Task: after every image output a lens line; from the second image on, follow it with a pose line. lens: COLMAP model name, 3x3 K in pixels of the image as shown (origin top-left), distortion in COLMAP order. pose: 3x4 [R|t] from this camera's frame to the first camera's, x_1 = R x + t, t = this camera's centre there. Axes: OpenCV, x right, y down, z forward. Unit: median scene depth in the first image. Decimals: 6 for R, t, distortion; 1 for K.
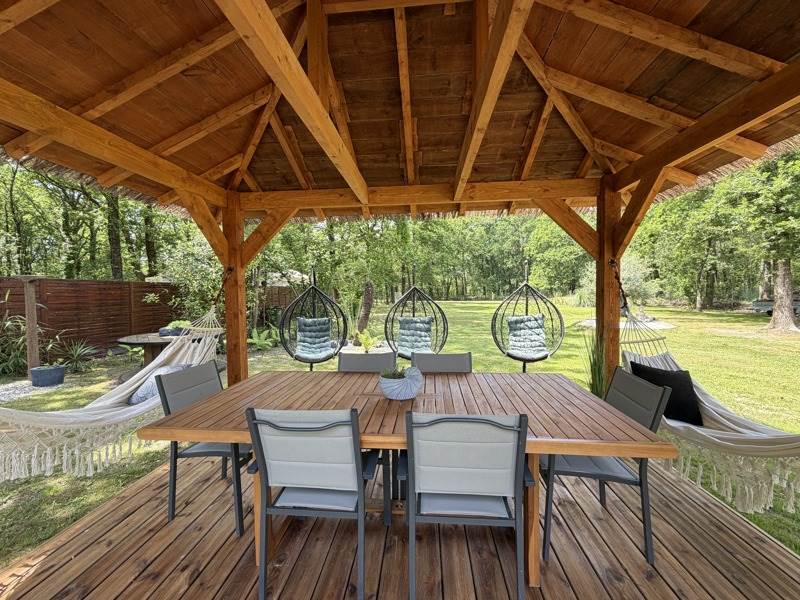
lens RADIAL K [[318.2, 0, 398.1], [0, 318.2, 301.7], [0, 0, 1]] dist [-0.000254, -0.000262]
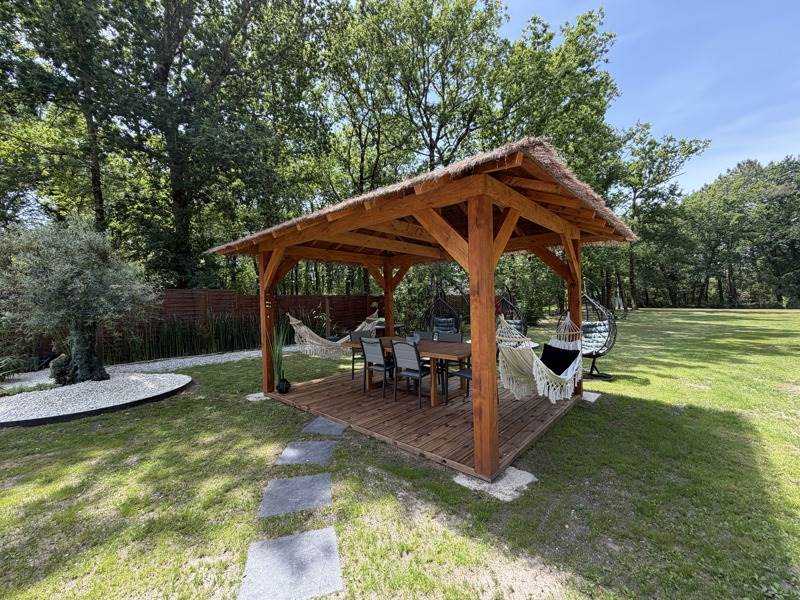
lens RADIAL K [[318.2, 0, 398.1], [0, 318.2, 301.7], [0, 0, 1]] dist [-0.000254, -0.000262]
pose [[0.792580, -0.001599, -0.609766, 0.511886], [-0.008684, 0.999866, -0.013909, -0.006972], [0.609706, 0.016319, 0.792460, -0.395103]]
